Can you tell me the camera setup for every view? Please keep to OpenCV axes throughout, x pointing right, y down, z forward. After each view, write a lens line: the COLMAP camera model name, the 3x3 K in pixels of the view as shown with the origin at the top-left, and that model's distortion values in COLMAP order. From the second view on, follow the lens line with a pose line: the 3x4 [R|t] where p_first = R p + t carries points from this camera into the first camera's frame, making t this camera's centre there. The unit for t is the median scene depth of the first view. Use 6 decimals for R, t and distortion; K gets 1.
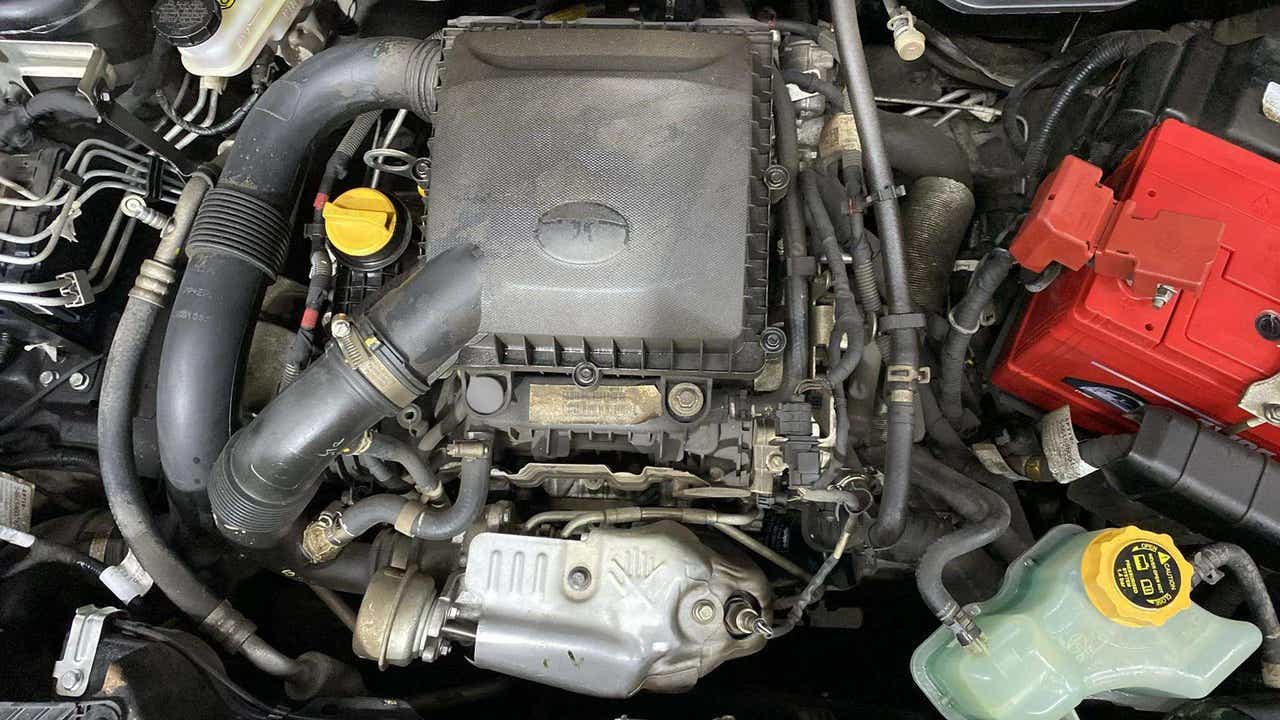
lens RADIAL K [[901.0, 0, 640.0], [0, 901.0, 360.0], [0, 0, 1]] dist [0.103495, -0.175058]
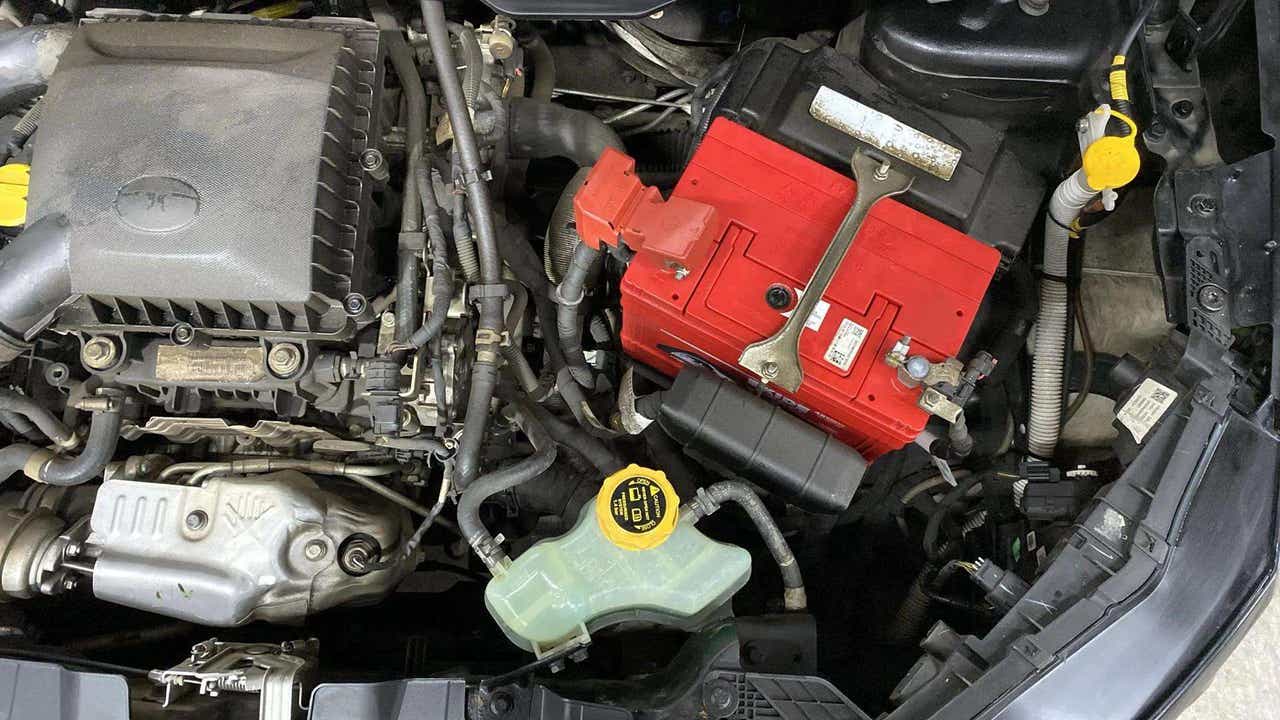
lens RADIAL K [[910.2, 0, 640.0], [0, 910.2, 360.0], [0, 0, 1]] dist [0.003378, -0.003155]
pose [[0.997995, 0.007913, 0.062792, 0.401663], [-0.008246, 0.999953, 0.005040, 0.035735], [-0.062750, -0.005547, 0.998014, -0.139274]]
